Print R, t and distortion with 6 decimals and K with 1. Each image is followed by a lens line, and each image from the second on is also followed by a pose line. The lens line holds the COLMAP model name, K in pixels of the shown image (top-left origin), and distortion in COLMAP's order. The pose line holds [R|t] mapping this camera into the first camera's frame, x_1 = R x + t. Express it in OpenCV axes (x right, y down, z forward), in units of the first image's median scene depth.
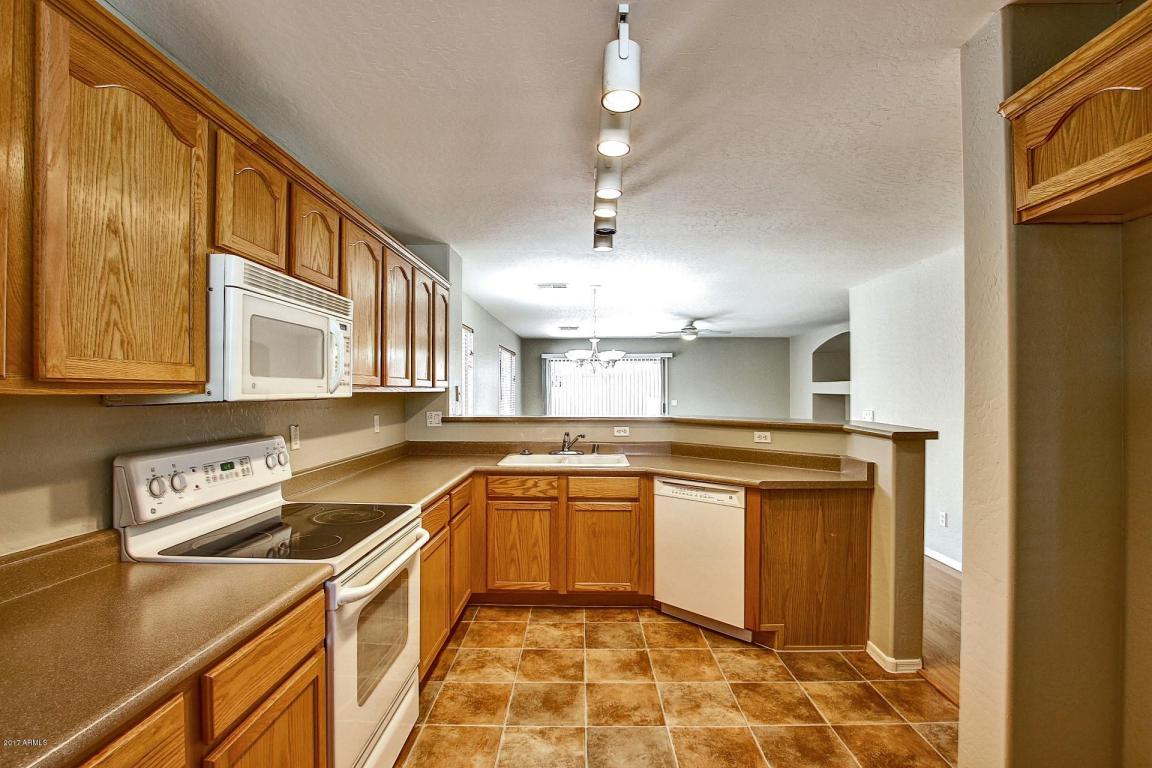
lens RADIAL K [[535.3, 0, 576.6], [0, 535.3, 390.9], [0, 0, 1]] dist [-0.031548, 0.001534]
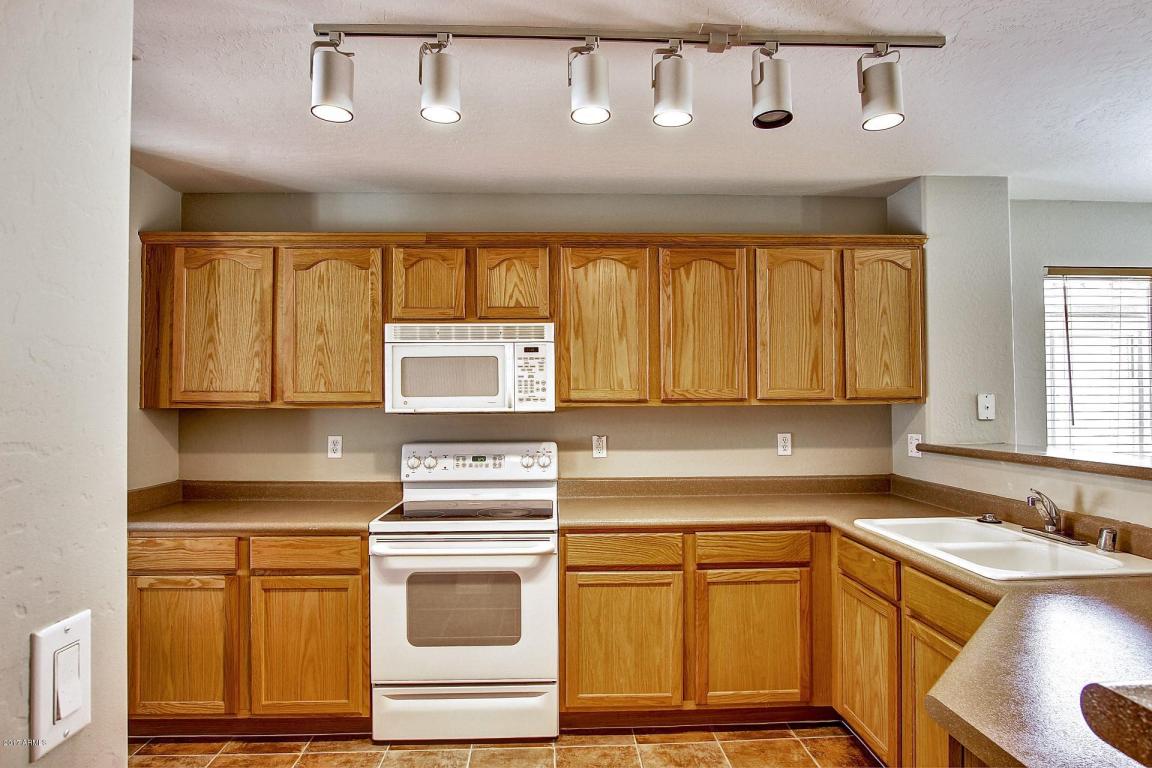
lens RADIAL K [[631.4, 0, 579.6], [0, 631.4, 391.7], [0, 0, 1]] dist [-0.025693, 0.000489]
pose [[0.058762, -0.021139, -0.998048, 1.091774], [0.006068, 0.999765, -0.020818, -0.001021], [0.998254, -0.004833, 0.058876, 1.211667]]
